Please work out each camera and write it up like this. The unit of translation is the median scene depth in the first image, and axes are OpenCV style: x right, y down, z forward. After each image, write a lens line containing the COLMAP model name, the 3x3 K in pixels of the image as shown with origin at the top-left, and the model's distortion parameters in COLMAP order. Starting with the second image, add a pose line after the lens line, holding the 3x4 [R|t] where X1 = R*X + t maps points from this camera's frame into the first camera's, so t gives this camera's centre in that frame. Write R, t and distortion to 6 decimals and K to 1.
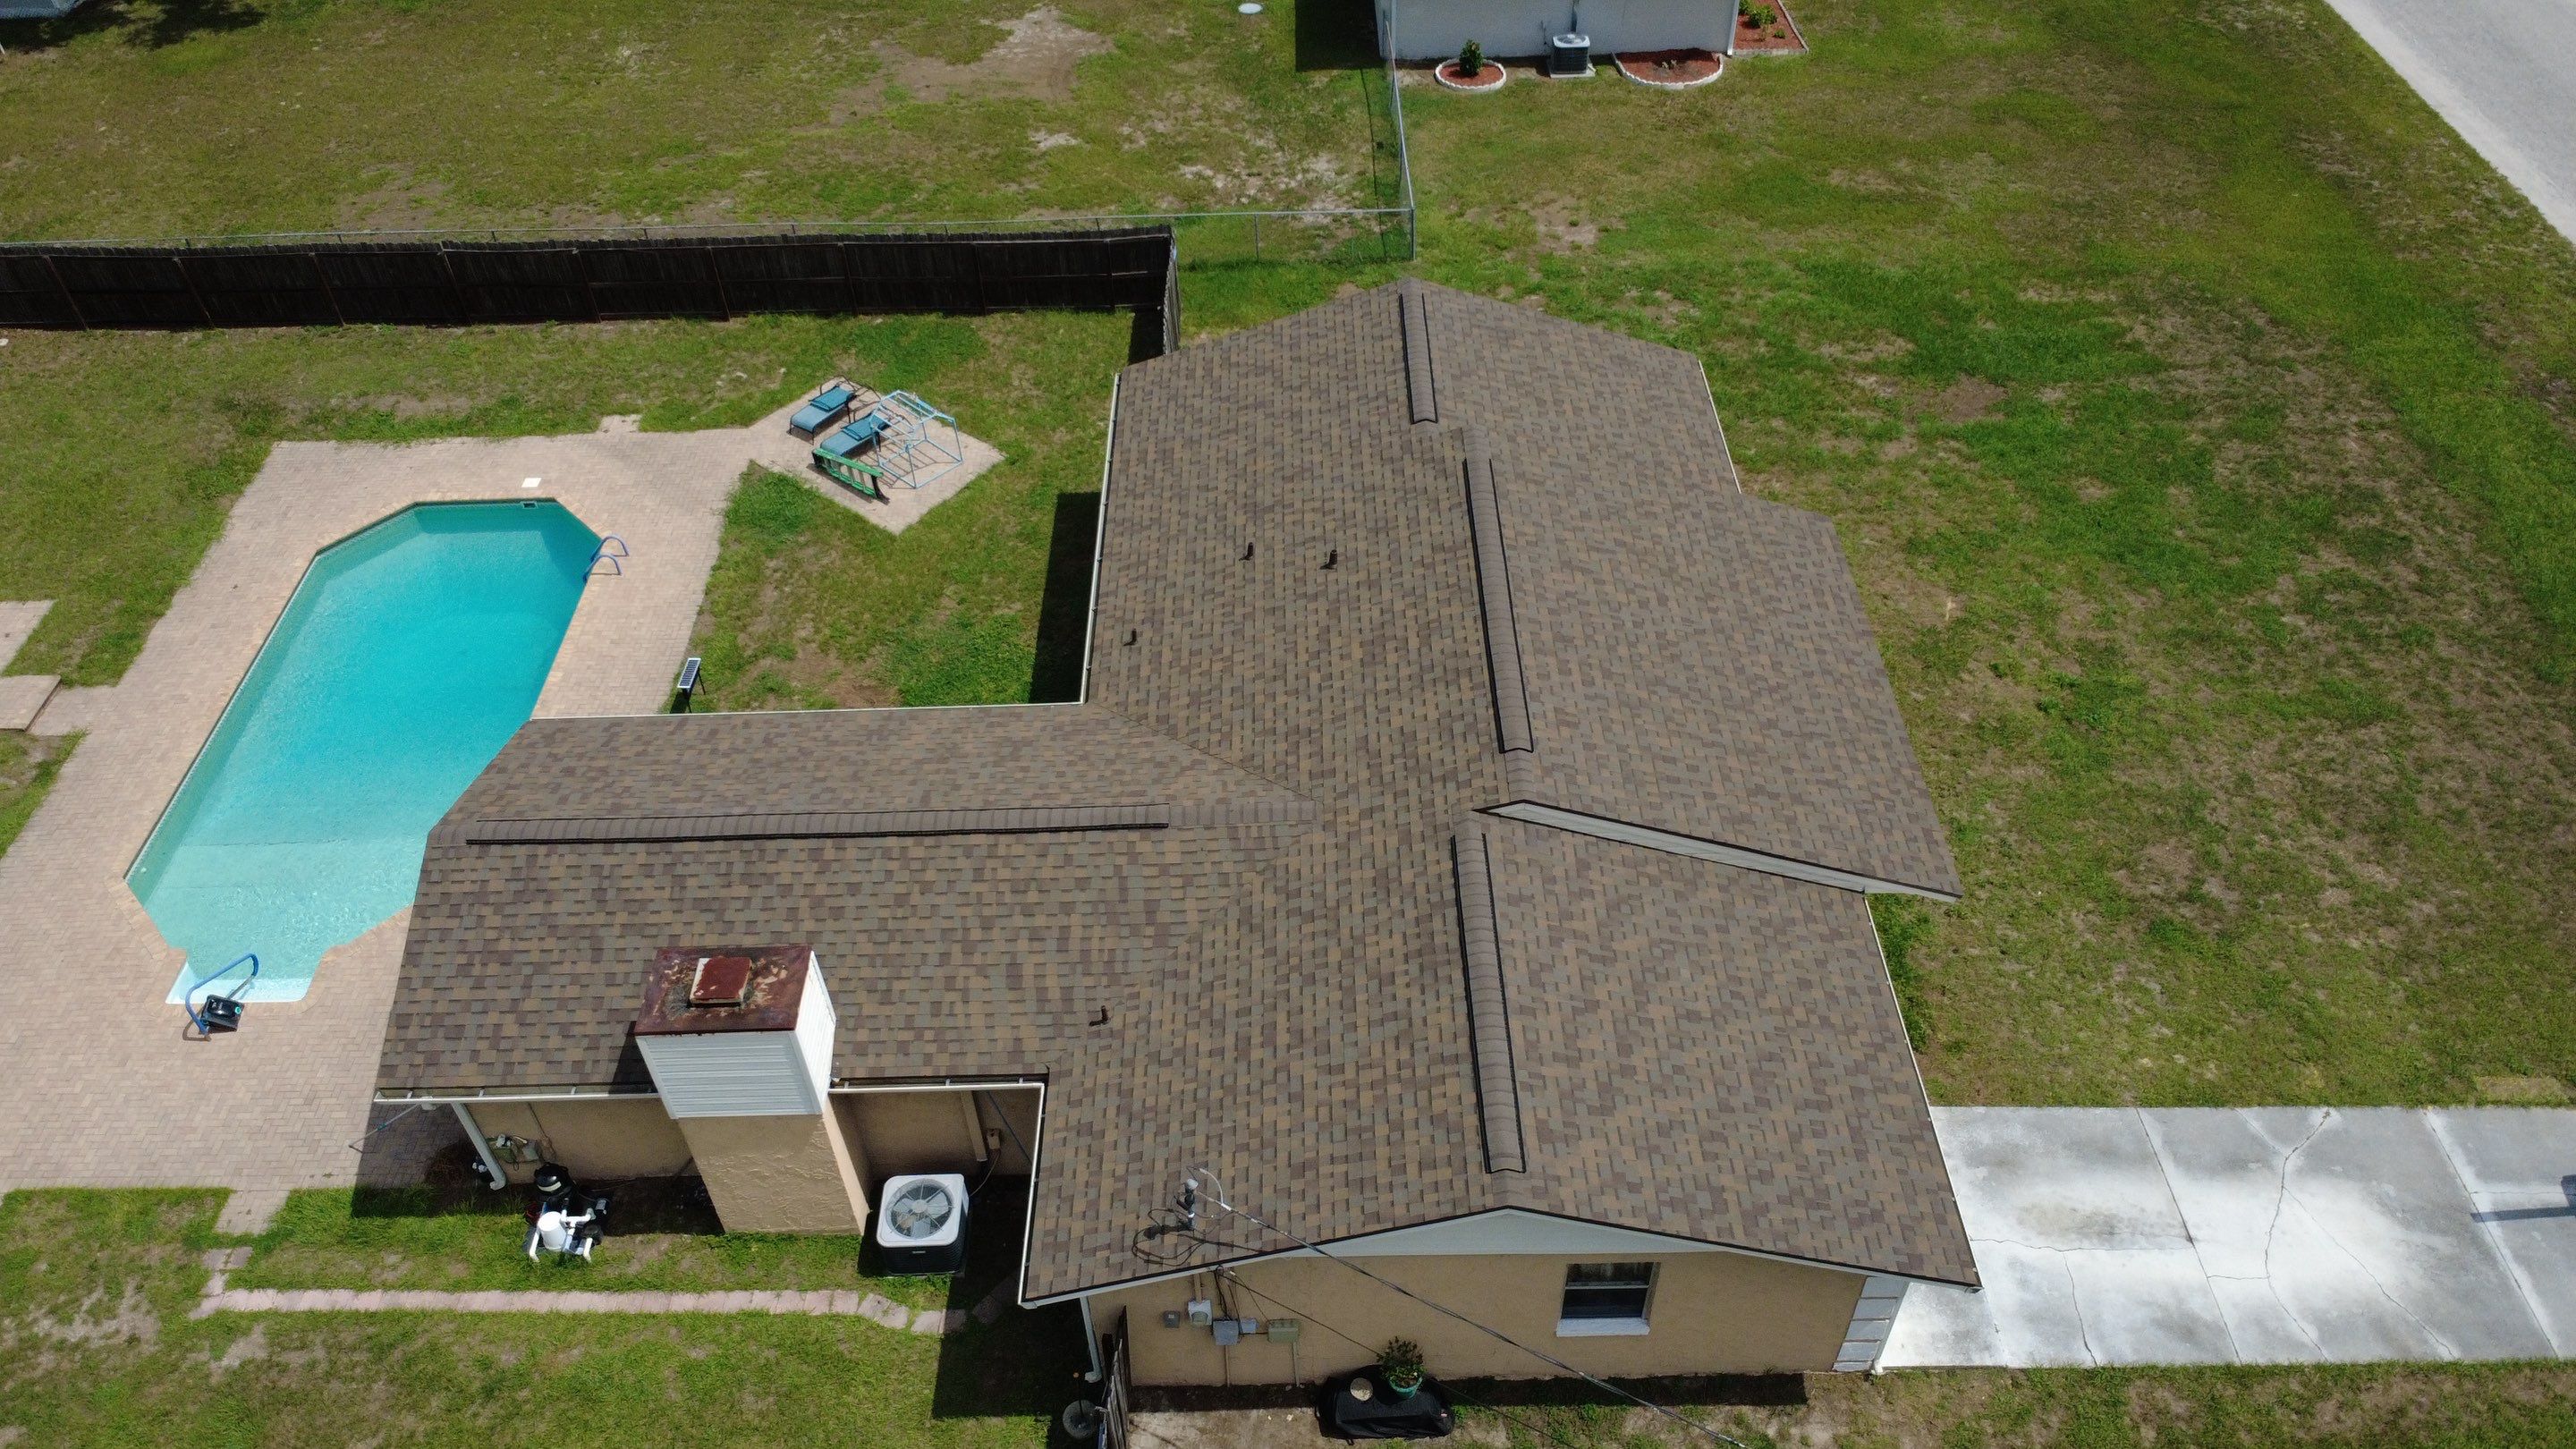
lens RADIAL K [[1879.1, 0, 1285.0], [0, 1879.1, 721.8], [0, 0, 1]] dist [0.000143, 0.002017]
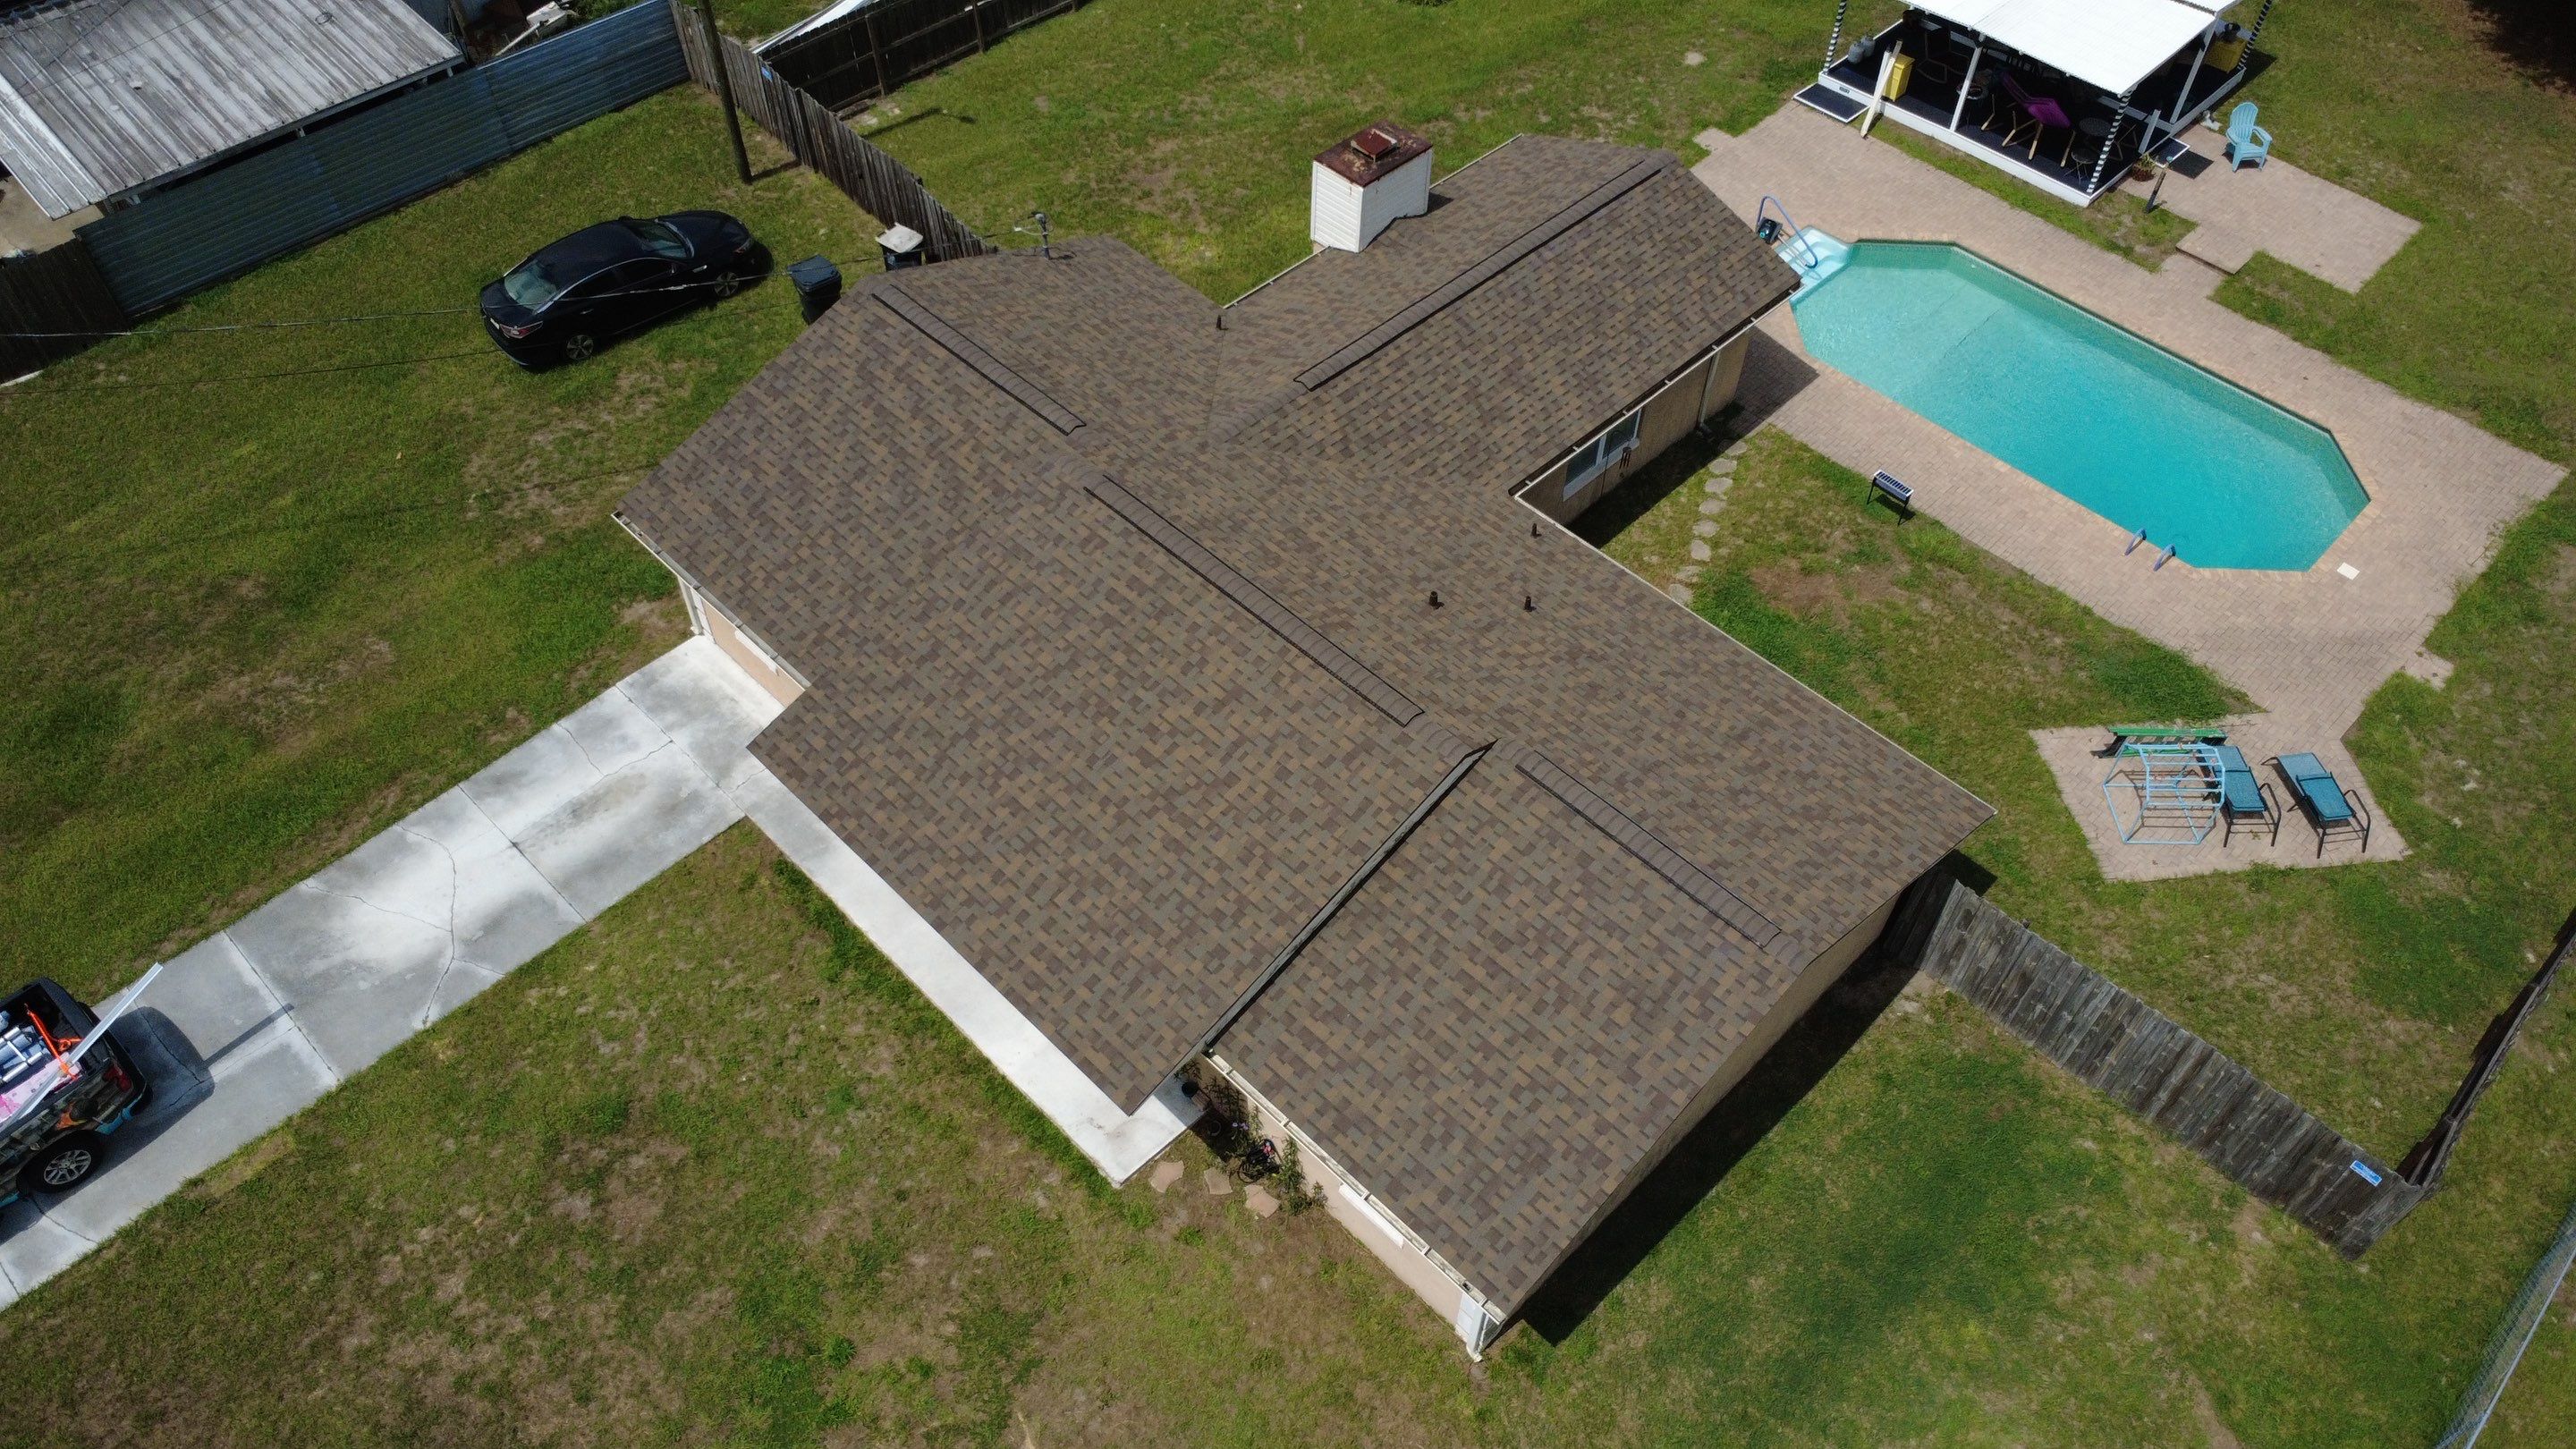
lens RADIAL K [[1879.1, 0, 1283.7], [0, 1879.1, 721.3], [0, 0, 1]] dist [0.000143, 0.002017]
pose [[-0.714576, 0.539729, -0.445055, 0.585010], [-0.480325, 0.083989, 0.873060, -0.954410], [0.508596, 0.837639, 0.199229, 0.887590]]
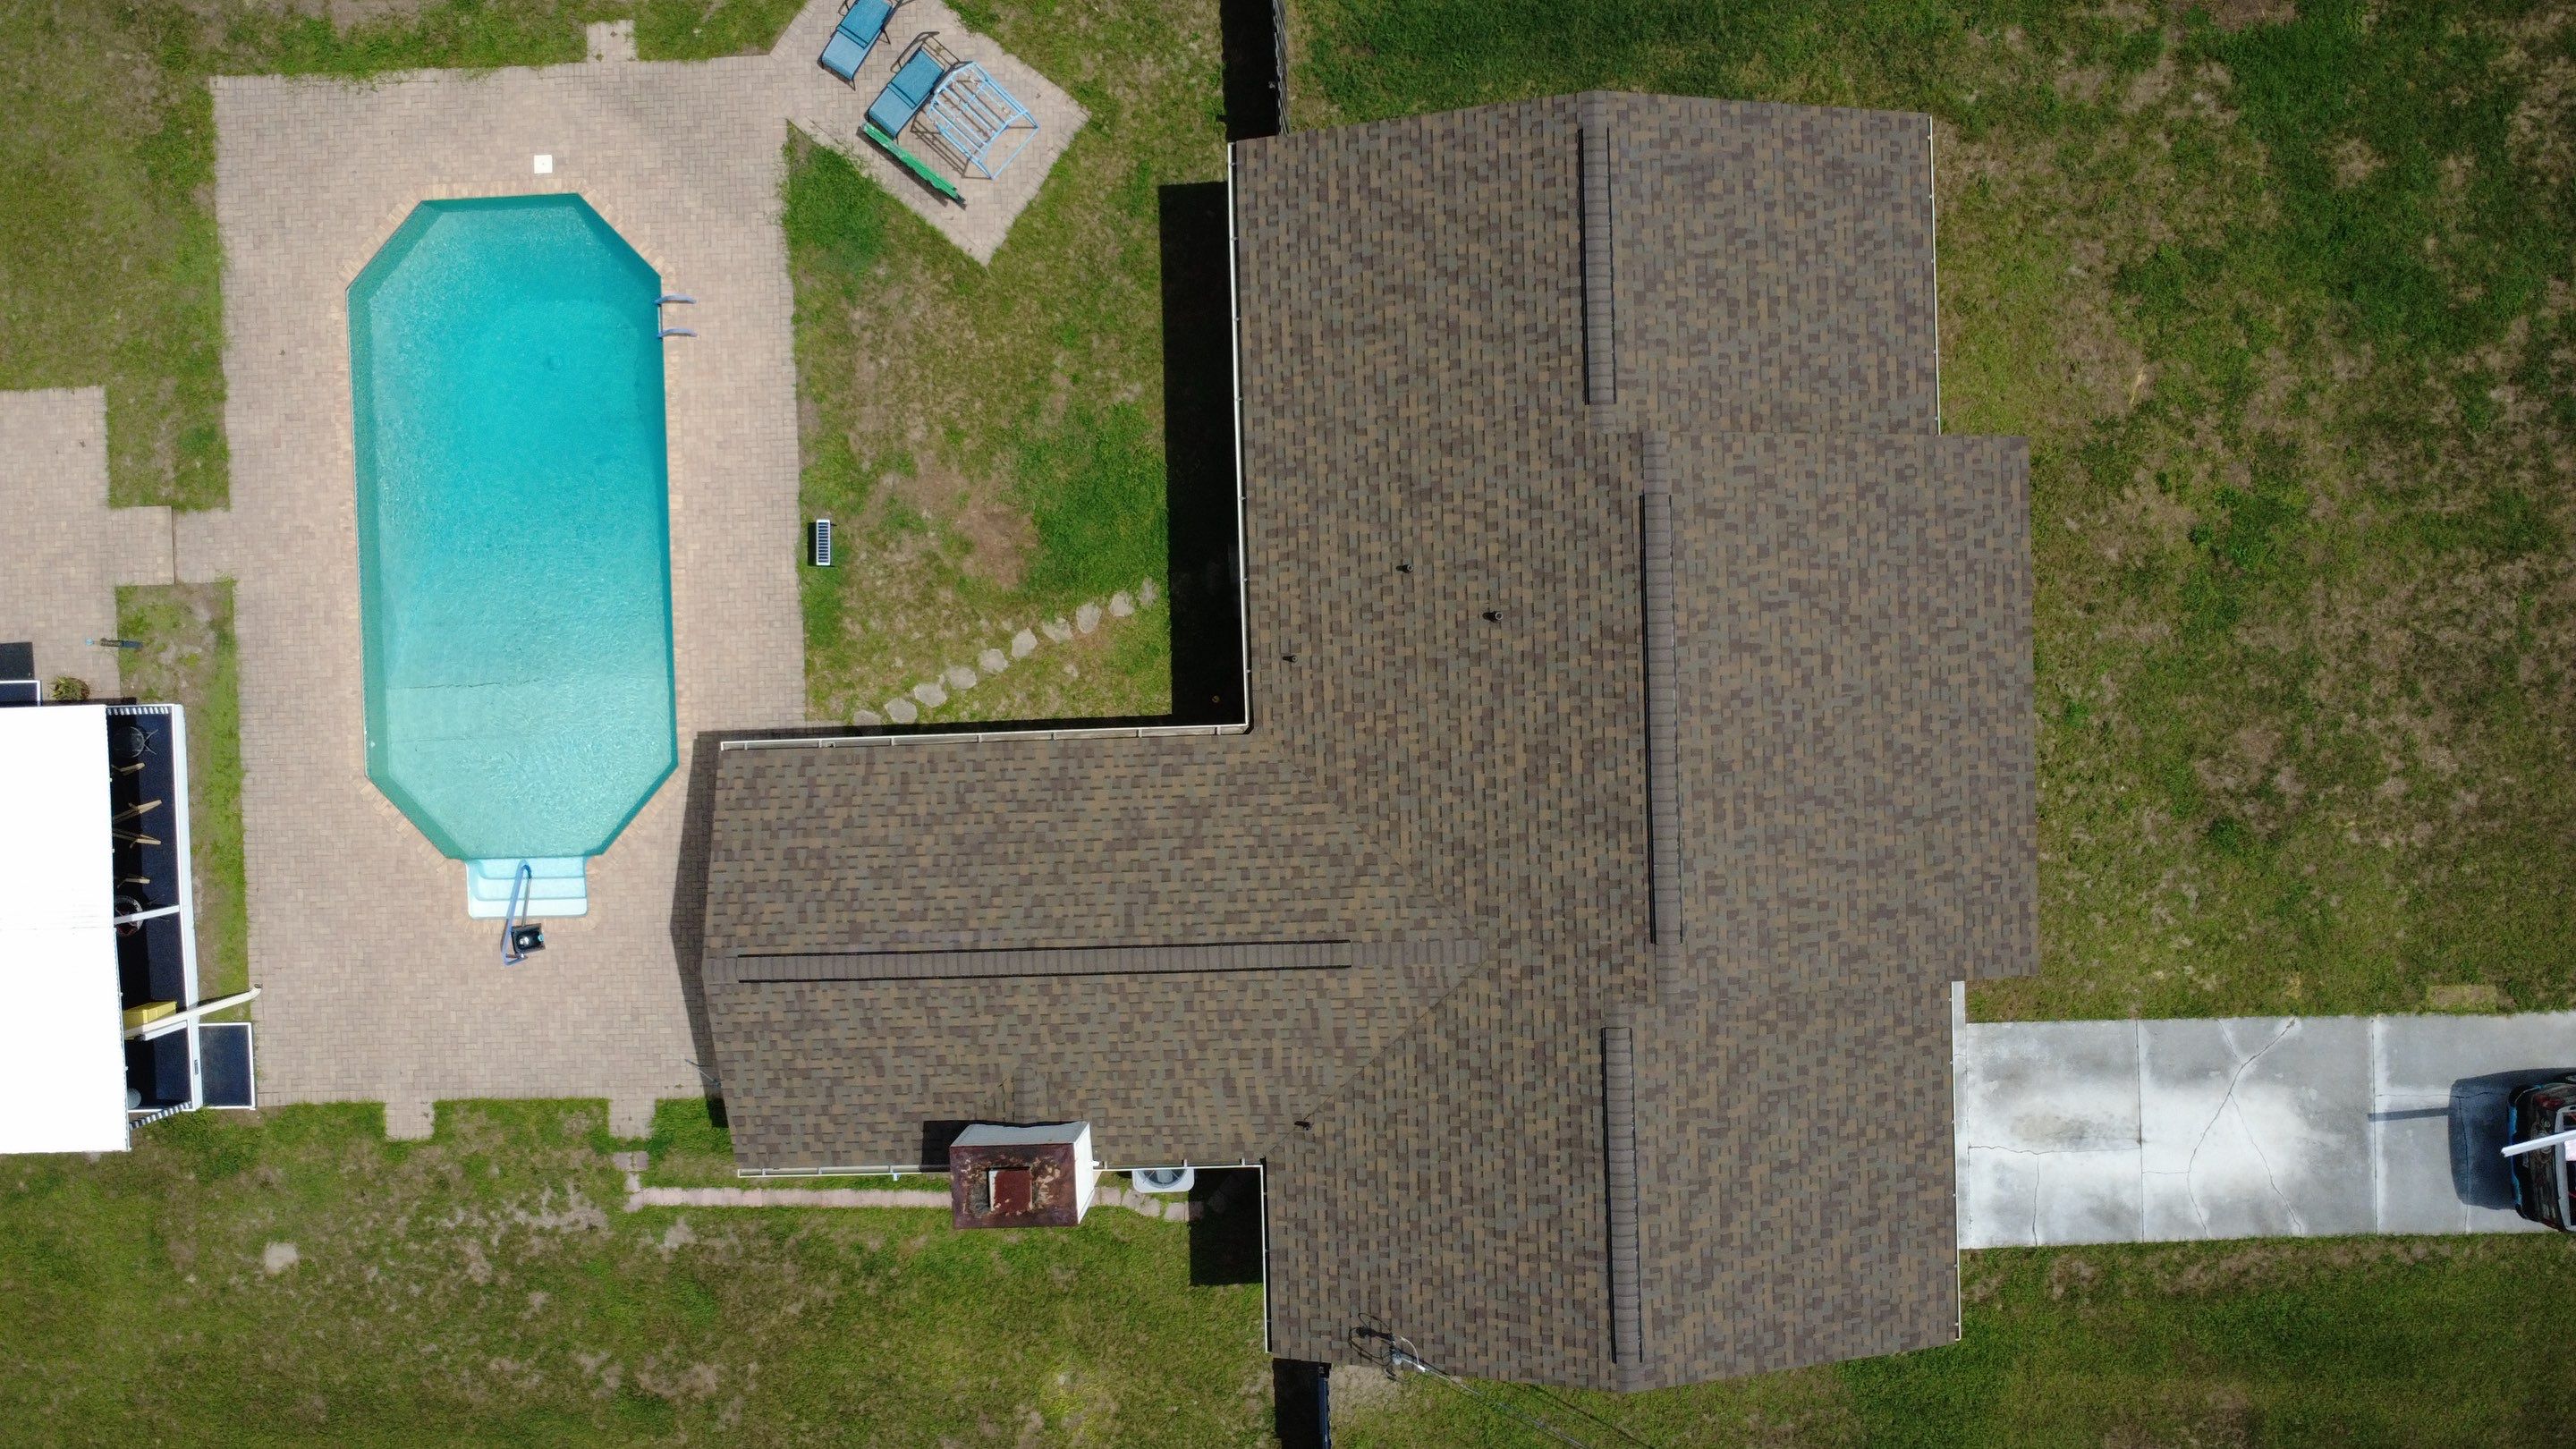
lens RADIAL K [[1879.1, 0, 1285.2], [0, 1879.1, 721.0], [0, 0, 1]] dist [0.000143, 0.002017]
pose [[0.999650, -0.023004, -0.013038, -0.079119], [0.025106, 0.671064, 0.740974, -0.840493], [-0.008296, -0.741043, 0.671407, 0.327960]]
